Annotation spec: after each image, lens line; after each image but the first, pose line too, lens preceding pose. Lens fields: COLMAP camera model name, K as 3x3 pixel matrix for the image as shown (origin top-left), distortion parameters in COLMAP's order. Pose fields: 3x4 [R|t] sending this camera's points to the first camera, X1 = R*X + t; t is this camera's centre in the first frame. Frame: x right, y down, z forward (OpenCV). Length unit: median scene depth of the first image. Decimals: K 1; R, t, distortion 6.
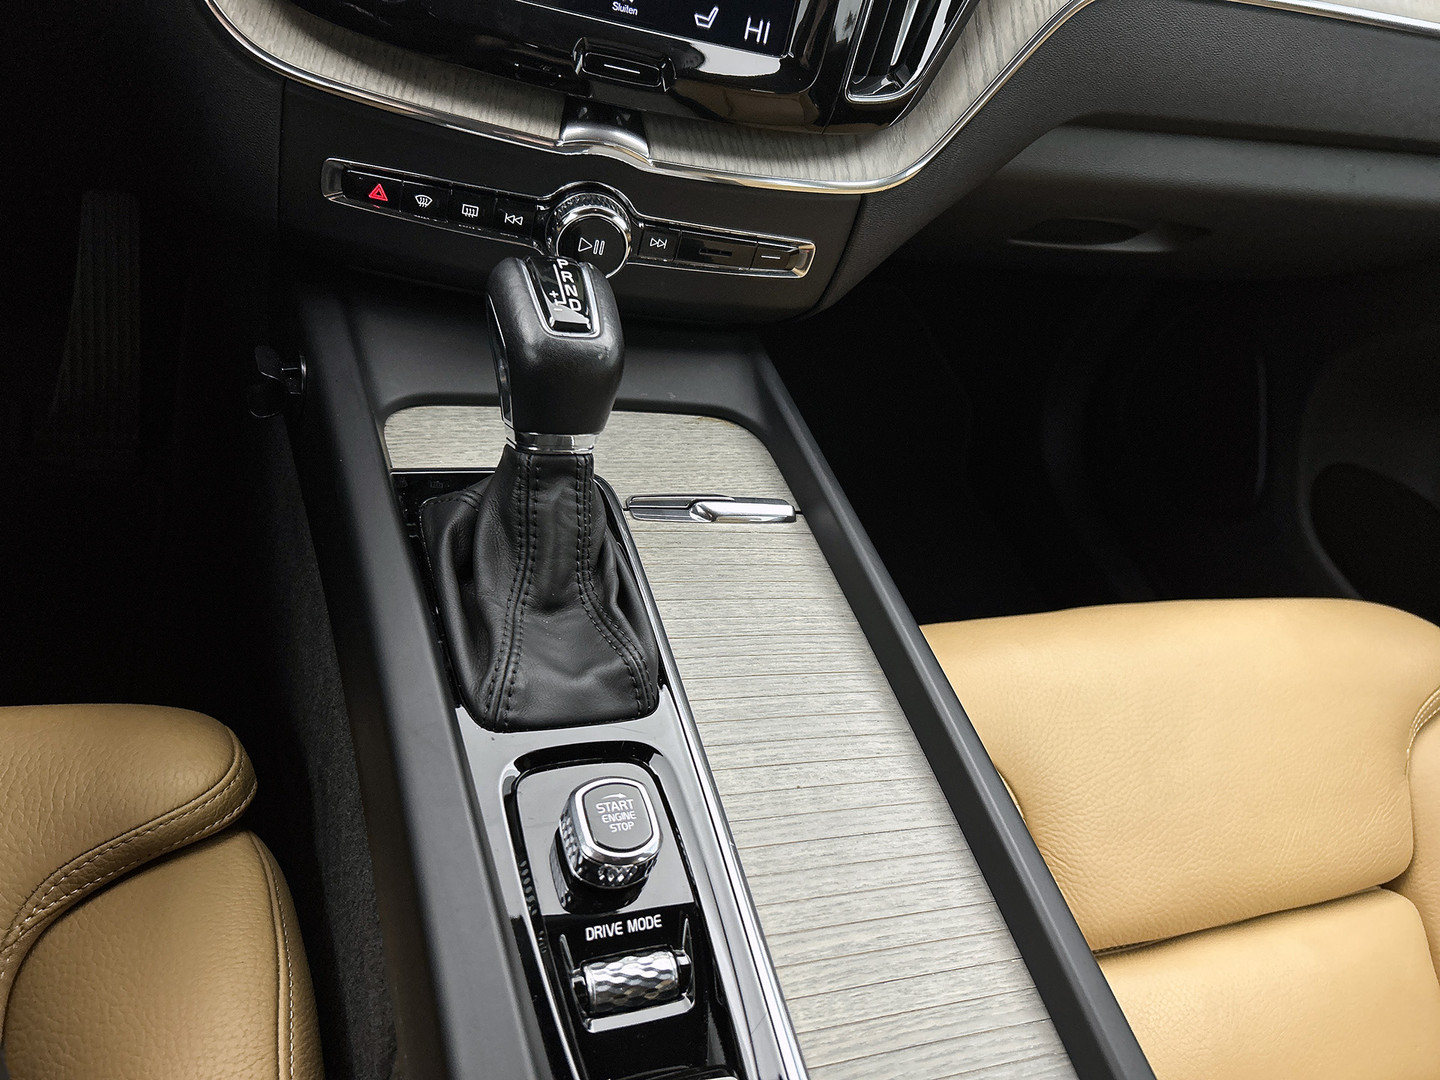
lens RADIAL K [[1051.1, 0, 720.0], [0, 1051.1, 540.0], [0, 0, 1]] dist [0.006833, 0.002206]
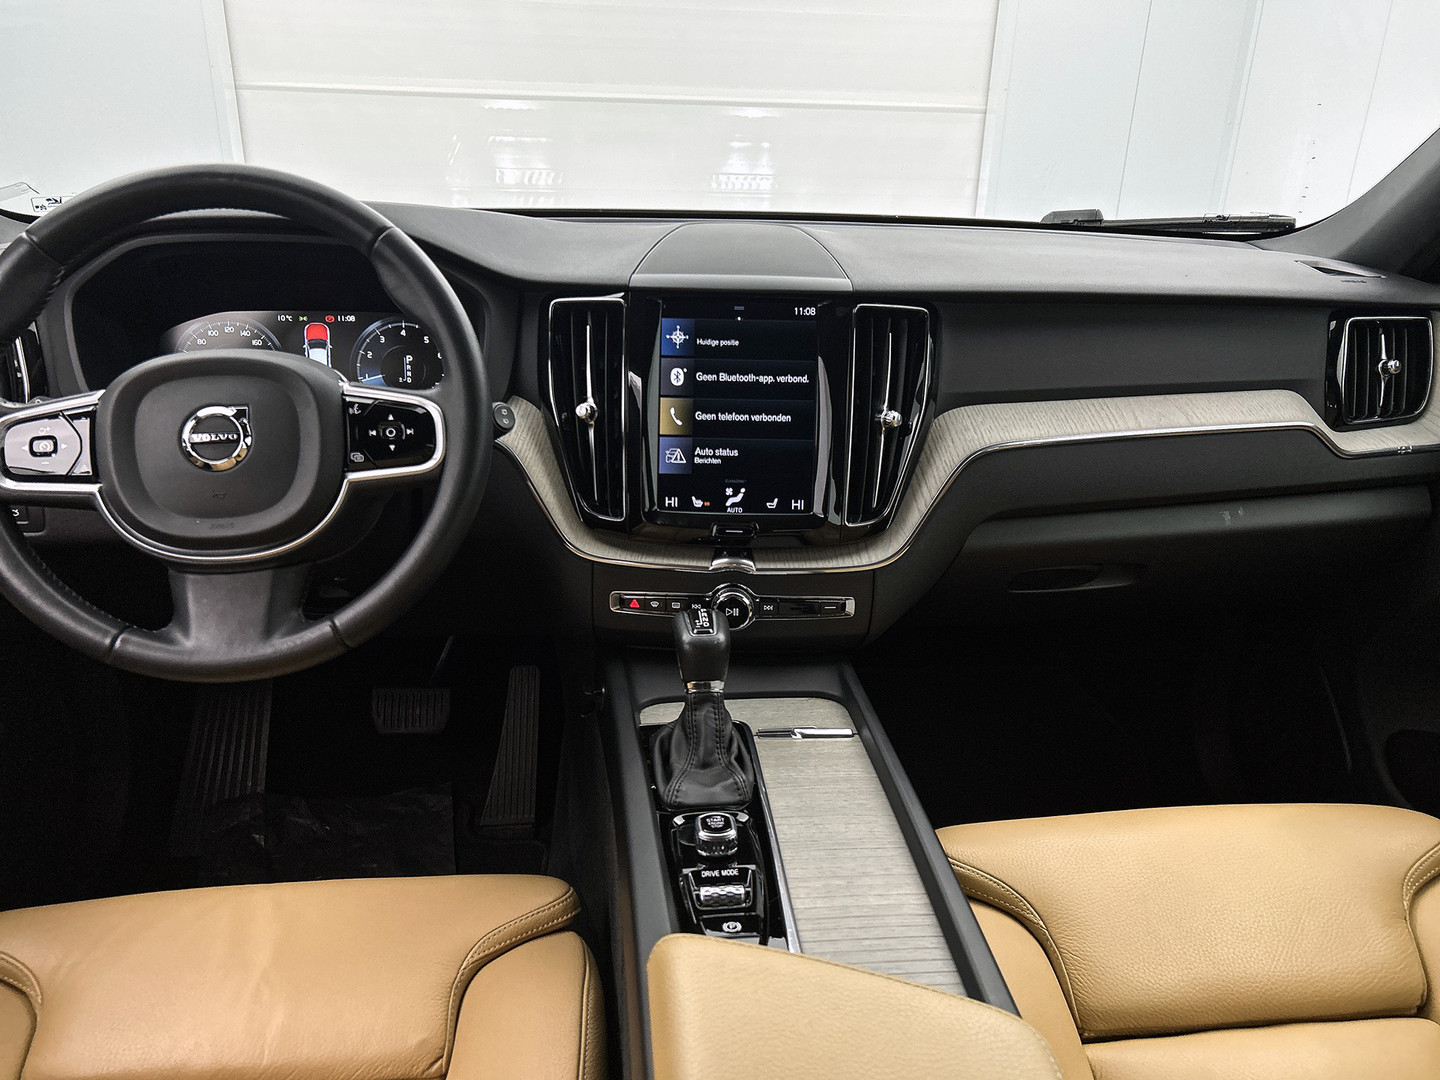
lens RADIAL K [[885.2, 0, 720.0], [0, 885.2, 540.0], [0, 0, 1]] dist [-0.001297, -0.001572]
pose [[0.948685, -0.185552, -0.256059, 0.332487], [0.051710, 0.889876, -0.453263, 0.386794], [0.311965, 0.416764, 0.853807, -0.554820]]
